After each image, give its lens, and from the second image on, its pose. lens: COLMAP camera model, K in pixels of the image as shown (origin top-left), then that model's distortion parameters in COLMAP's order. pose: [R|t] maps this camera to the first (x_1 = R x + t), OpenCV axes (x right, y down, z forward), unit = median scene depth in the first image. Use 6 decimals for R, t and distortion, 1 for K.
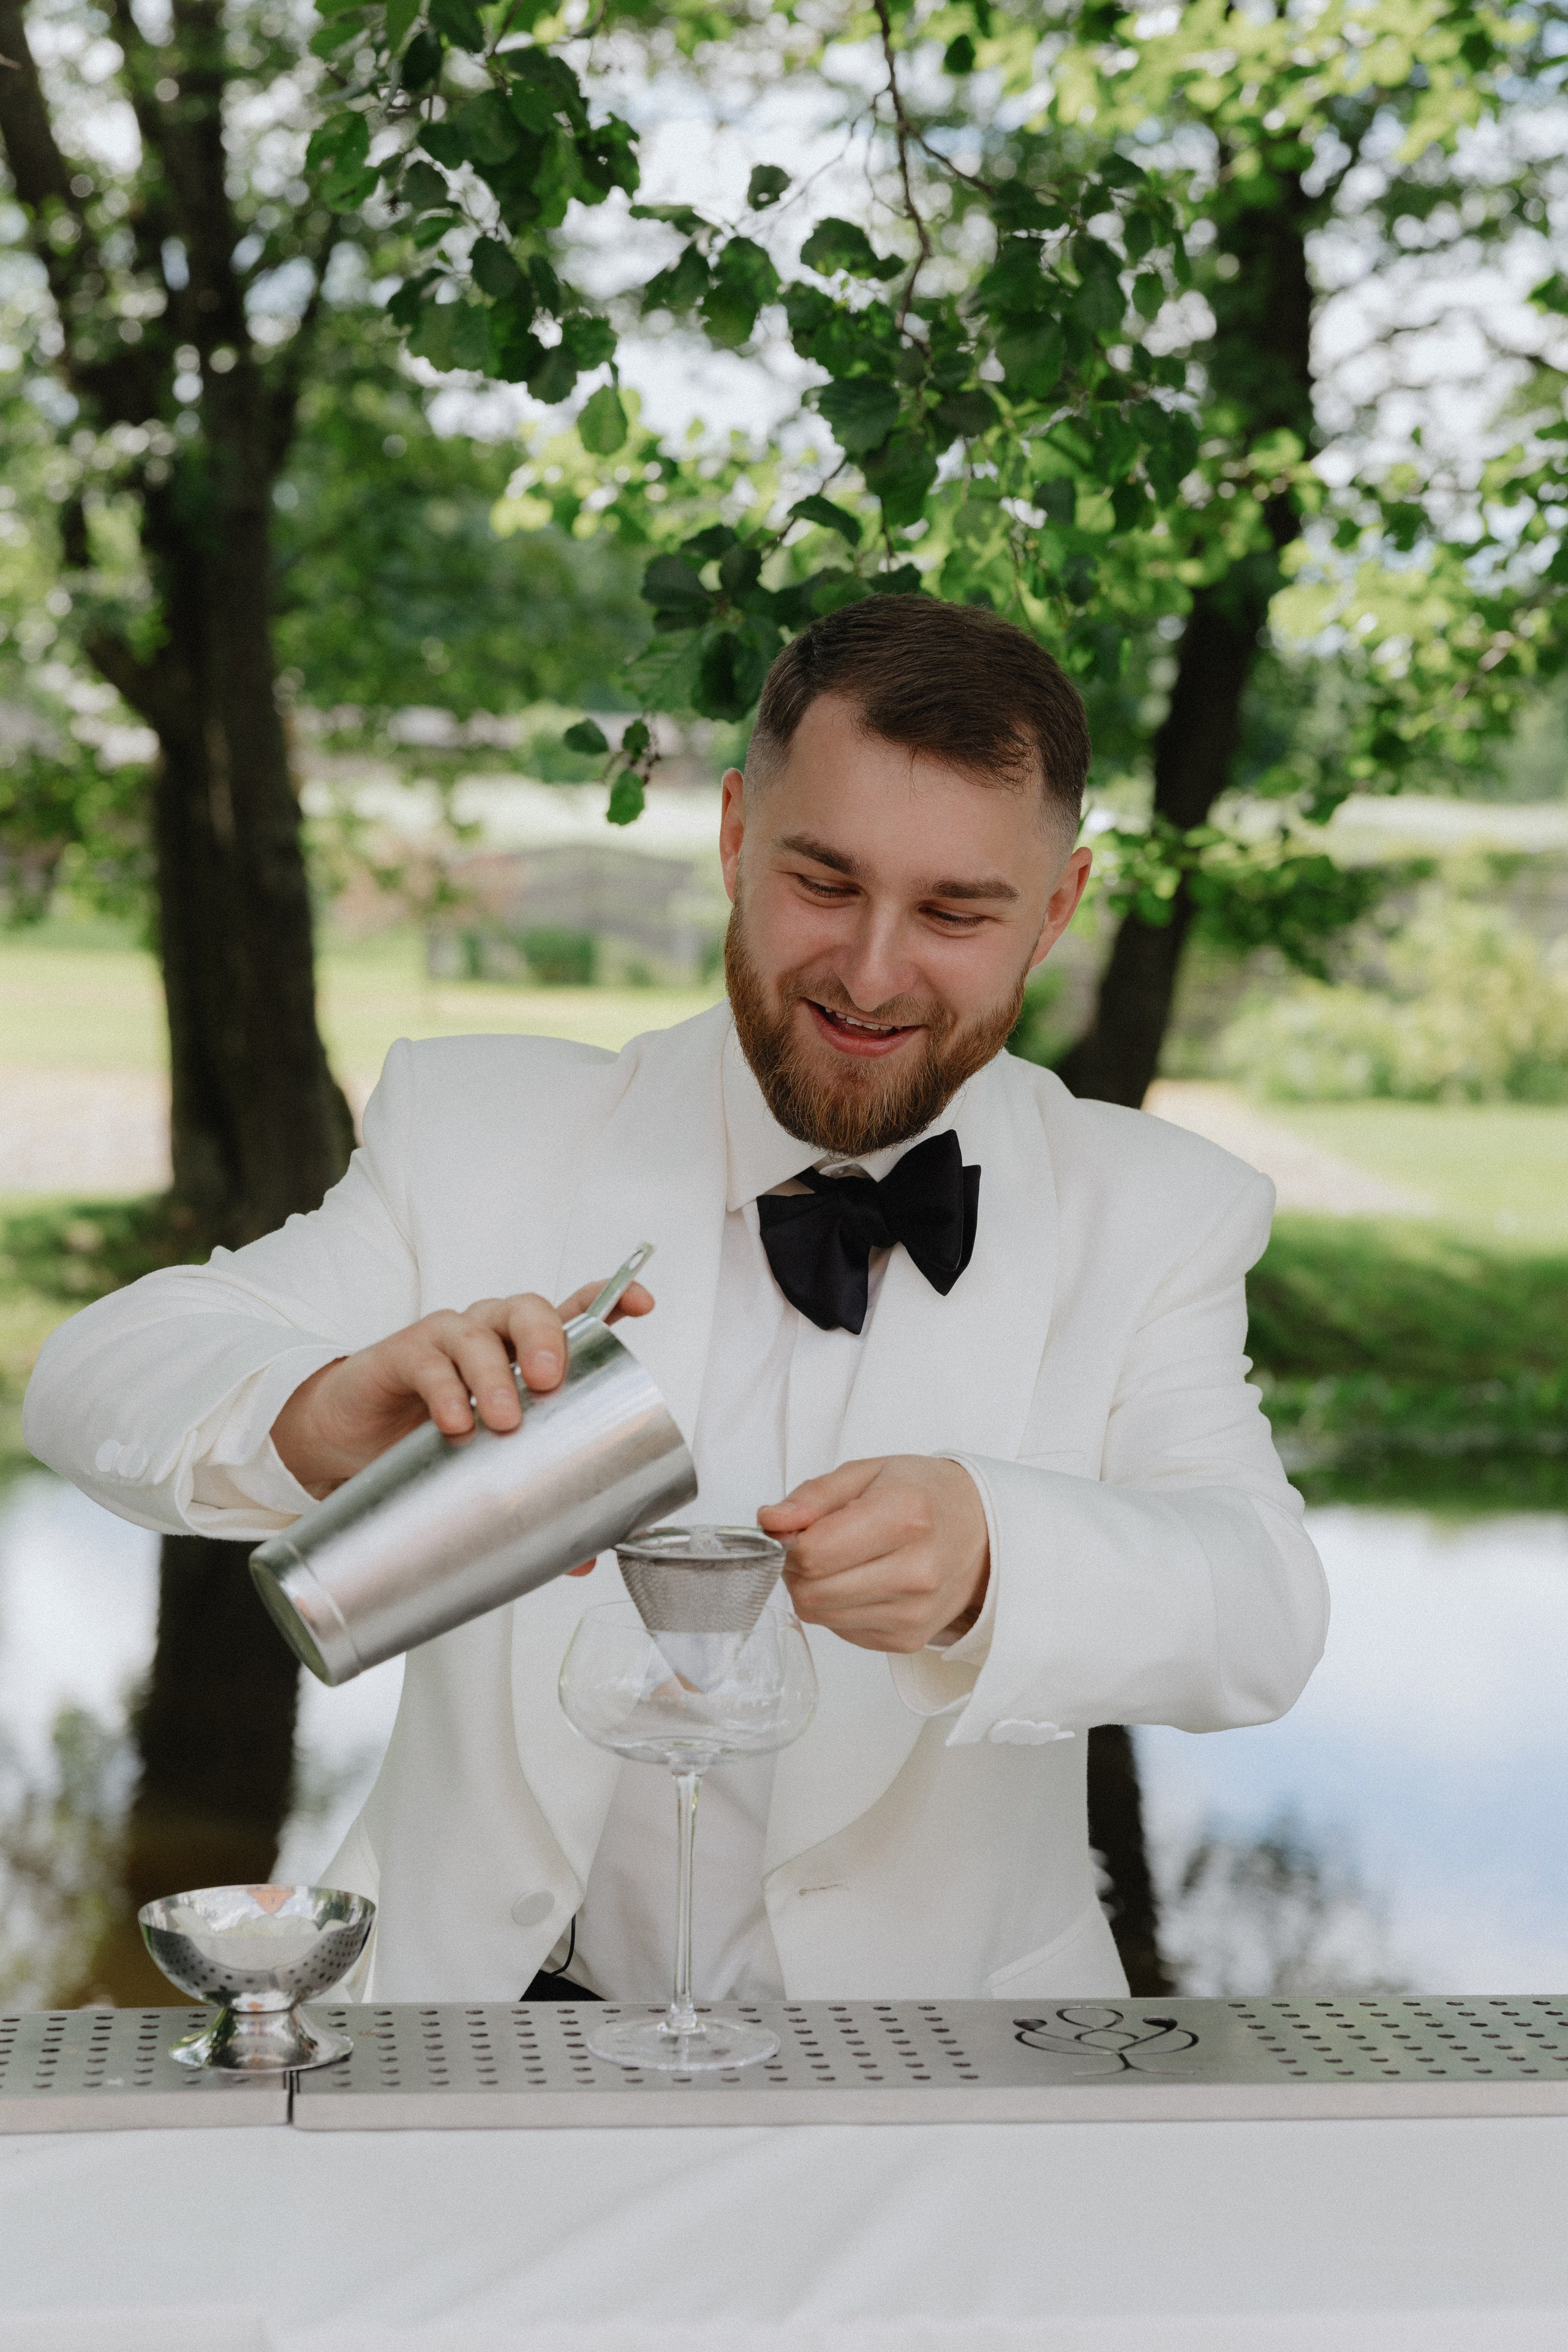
lens RADIAL K [[4205.4, 0, 784.0], [0, 4205.4, 1176.0], [0, 0, 1]] dist [-0.033277, 0.051635]
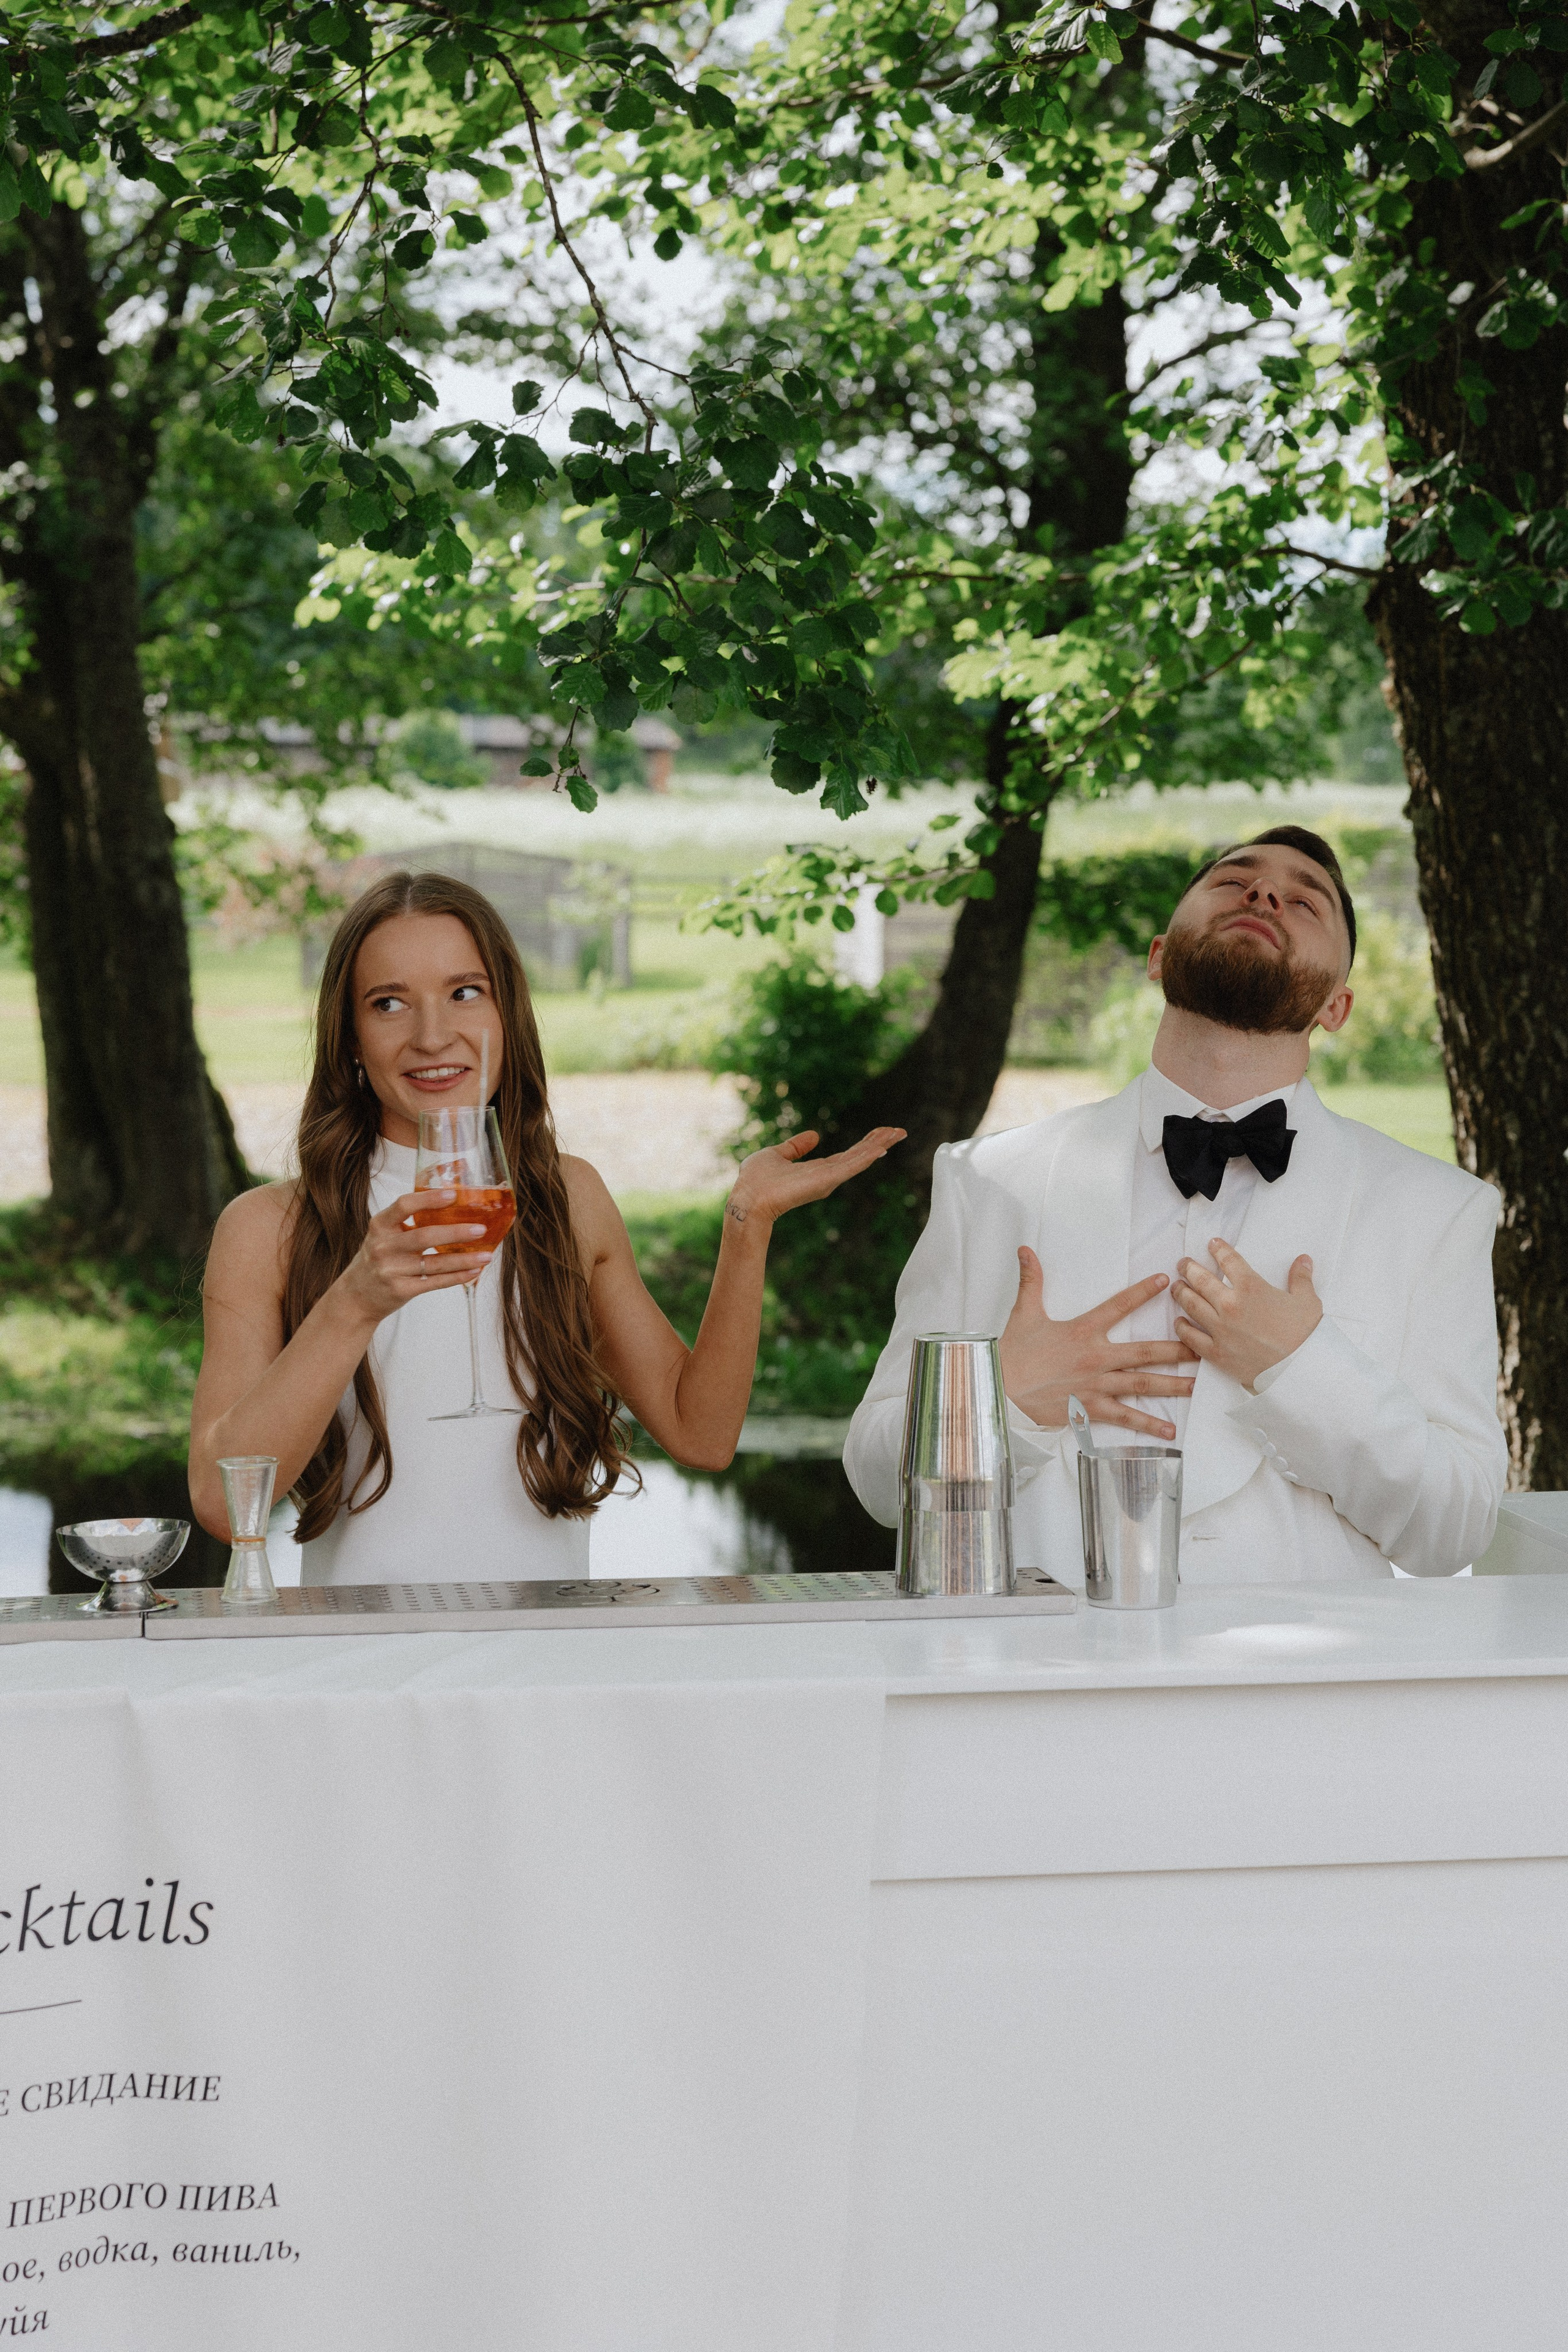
lens RADIAL K [[4606.4, 0, 784.0], [0, 4606.4, 1176.0], [0, 0, 1]] dist [0.014065, 0.073960]
pose [[0.999596, -0.024954, 0.013637, 0.019159], [0.024987, 0.999685, -0.002225, 0.005454], [-0.013577, 0.002565, 0.999905, -0.139433]]
